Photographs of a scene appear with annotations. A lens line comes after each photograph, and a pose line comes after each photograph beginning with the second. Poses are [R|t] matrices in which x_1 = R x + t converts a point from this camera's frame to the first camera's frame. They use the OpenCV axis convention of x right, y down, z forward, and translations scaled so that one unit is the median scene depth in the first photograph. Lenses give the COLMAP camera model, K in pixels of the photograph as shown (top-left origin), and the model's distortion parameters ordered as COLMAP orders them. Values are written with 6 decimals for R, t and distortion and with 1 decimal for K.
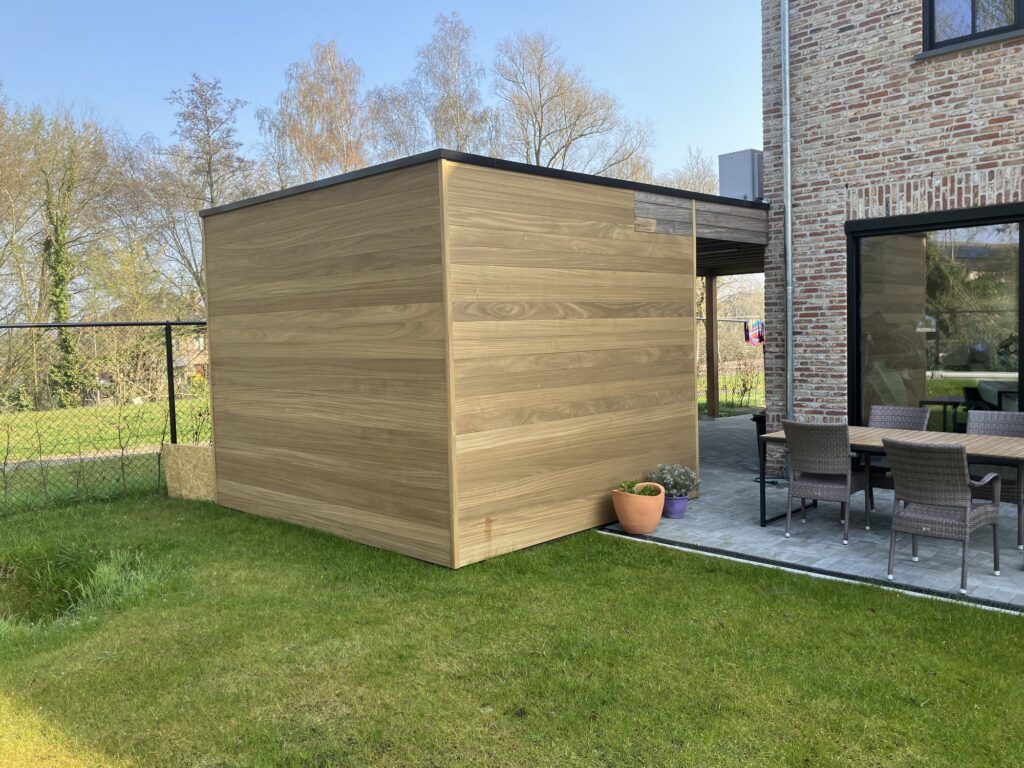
lens RADIAL K [[843.4, 0, 508.7], [0, 843.4, 388.1], [0, 0, 1]] dist [0.014177, 0.005413]
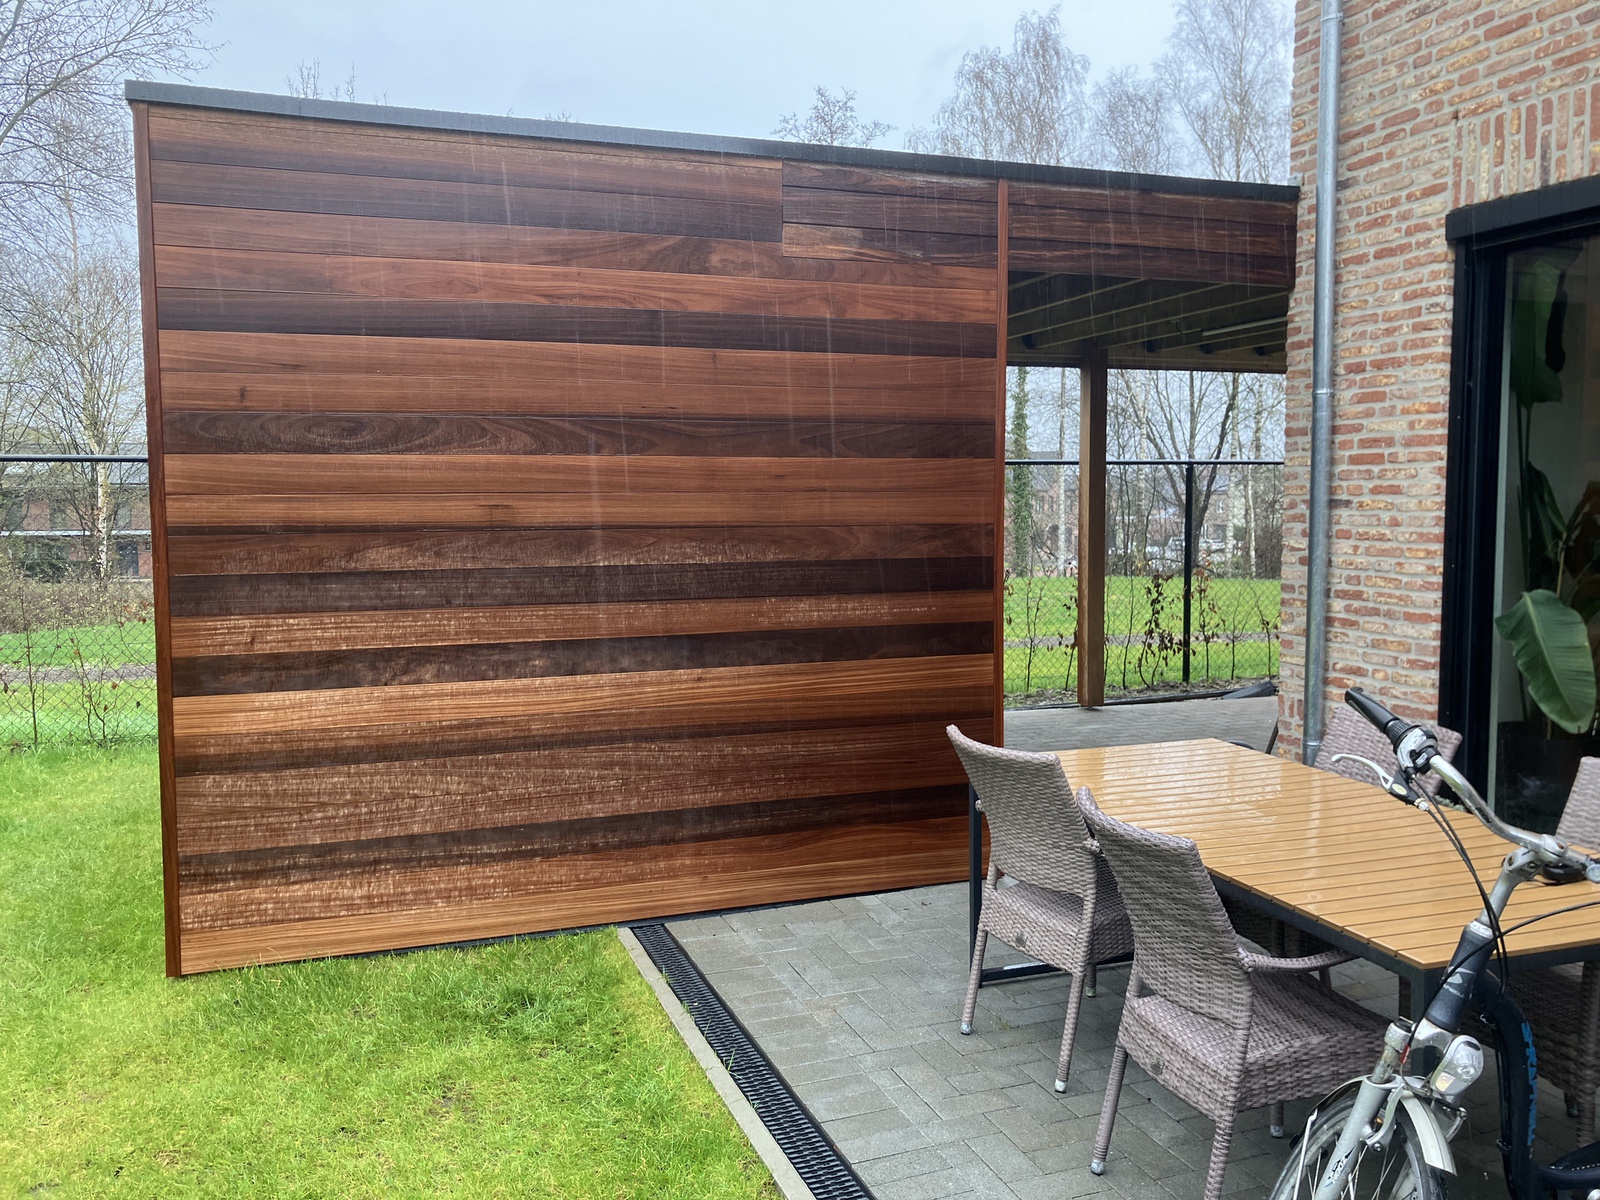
lens RADIAL K [[1317.7, 0, 794.8], [0, 1317.7, 606.4], [0, 0, 1]] dist [0.014177, 0.005413]
pose [[0.904702, 0.060873, -0.421673, 0.386351], [-0.051264, 0.998103, 0.034099, -0.025294], [0.422949, -0.009233, 0.906107, 0.329003]]
